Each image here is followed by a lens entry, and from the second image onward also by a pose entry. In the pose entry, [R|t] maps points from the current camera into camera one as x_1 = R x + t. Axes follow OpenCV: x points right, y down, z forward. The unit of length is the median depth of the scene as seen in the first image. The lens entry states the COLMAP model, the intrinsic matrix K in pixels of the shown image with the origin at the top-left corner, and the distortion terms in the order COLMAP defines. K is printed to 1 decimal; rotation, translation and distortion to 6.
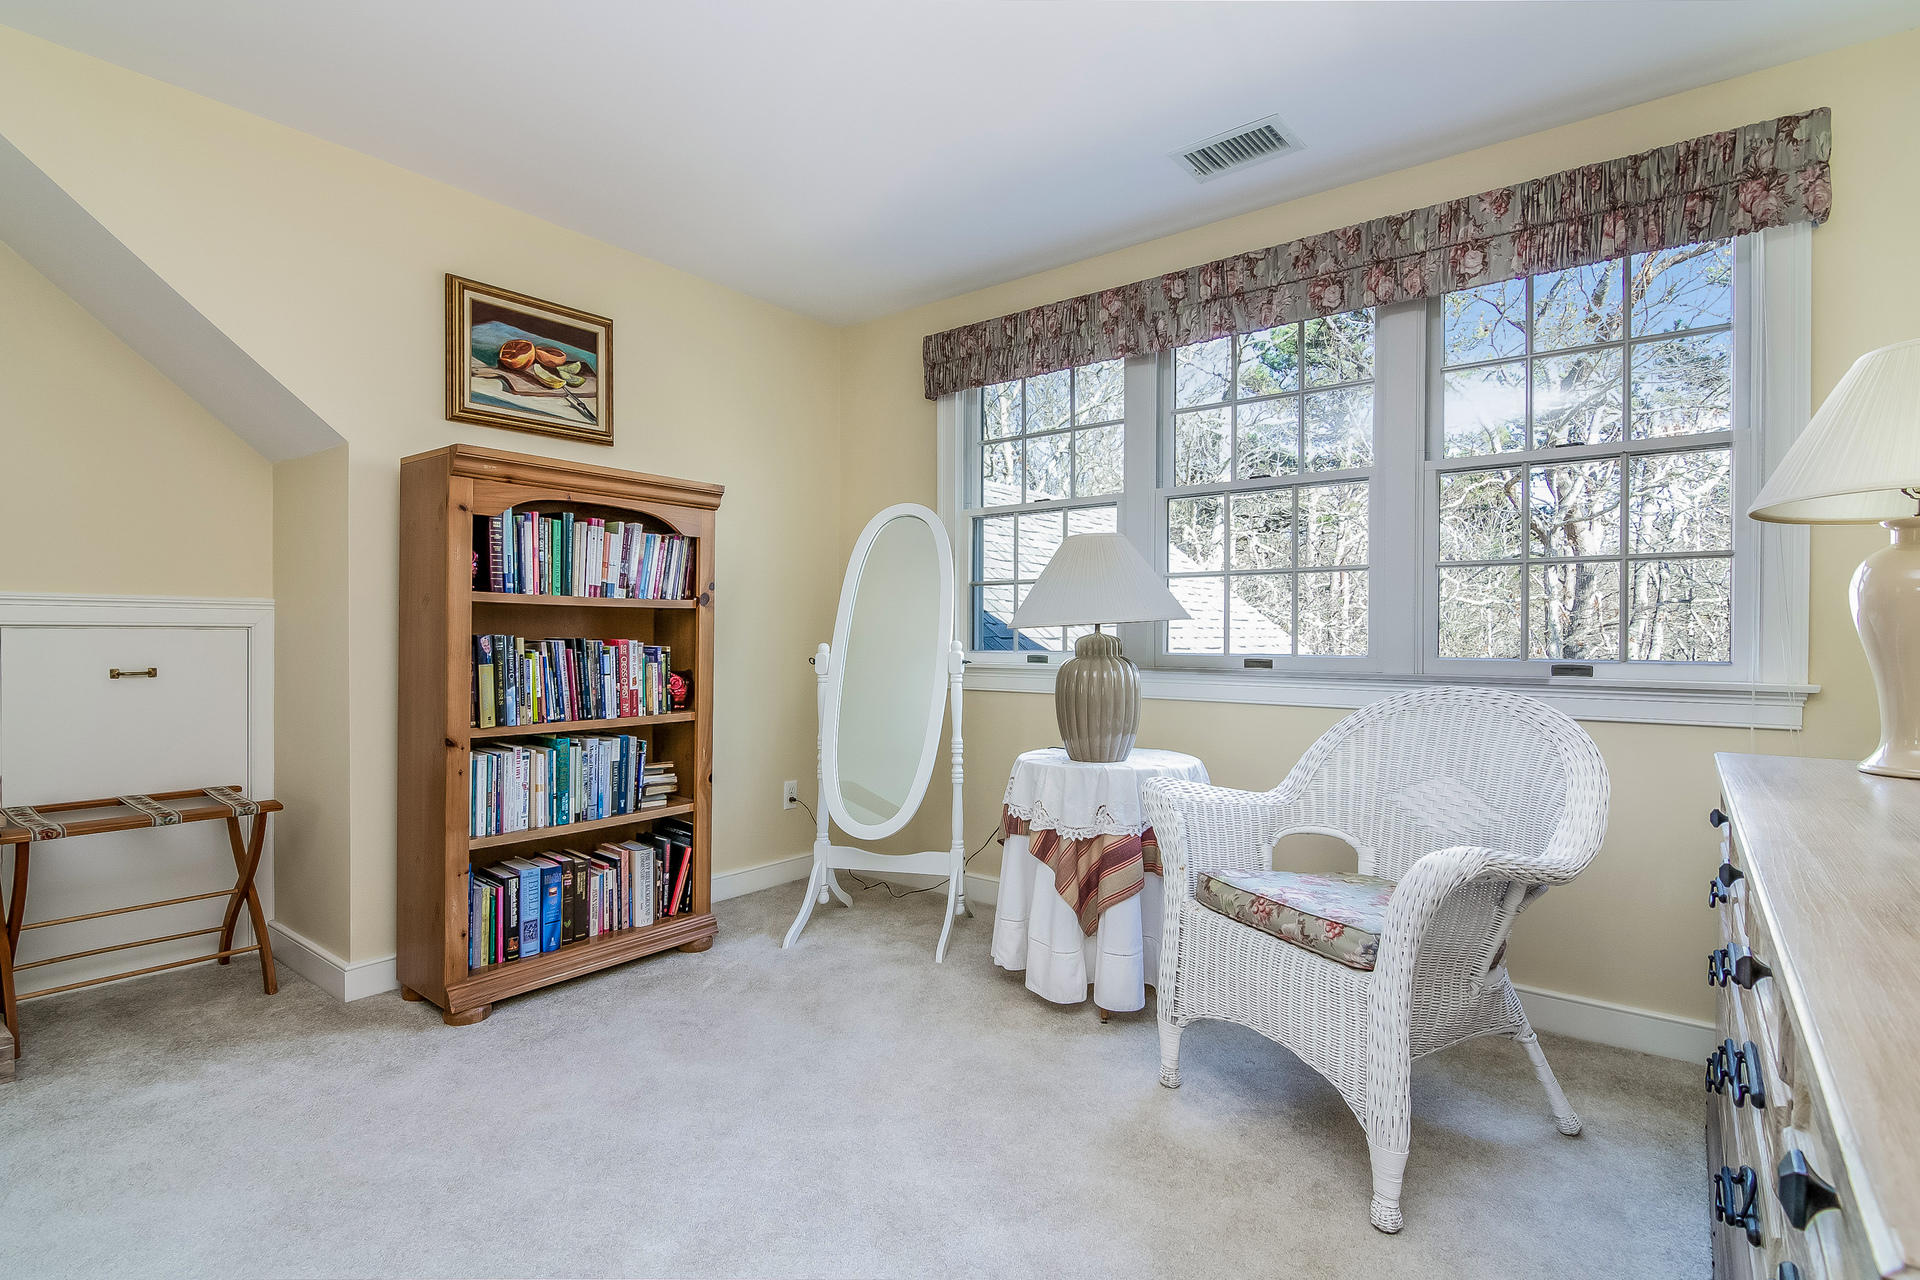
lens RADIAL K [[941.9, 0, 961.1], [0, 941.9, 639.6], [0, 0, 1]] dist [-0.002757, -0.000605]
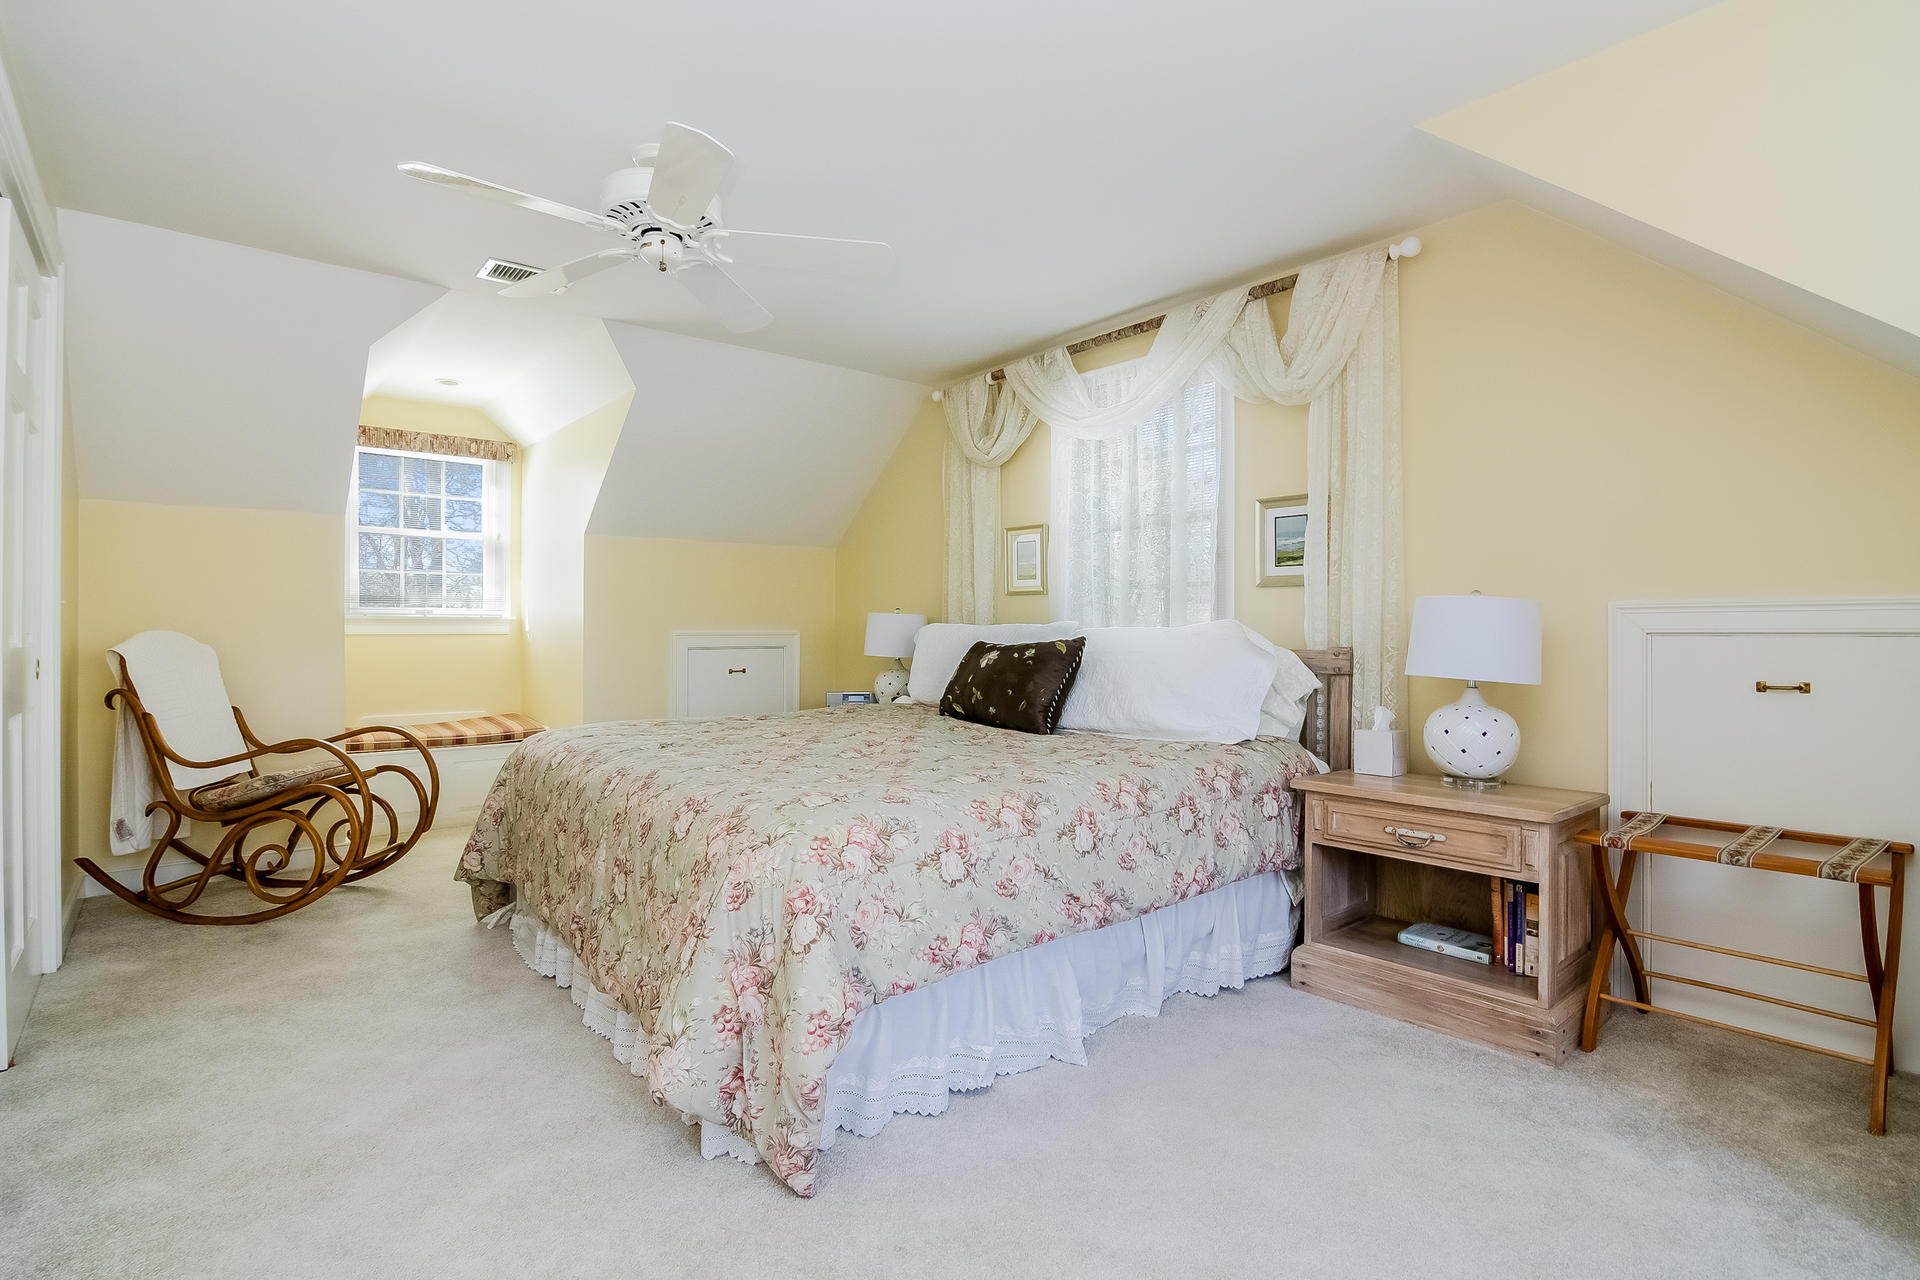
lens RADIAL K [[941.9, 0, 962.6], [0, 941.9, 637.3], [0, 0, 1]] dist [-0.002757, -0.000605]
pose [[-0.207754, -0.004331, -0.978172, 0.137284], [-0.005990, 0.999977, -0.003155, -0.003493], [0.978163, 0.005204, -0.207775, 0.477813]]
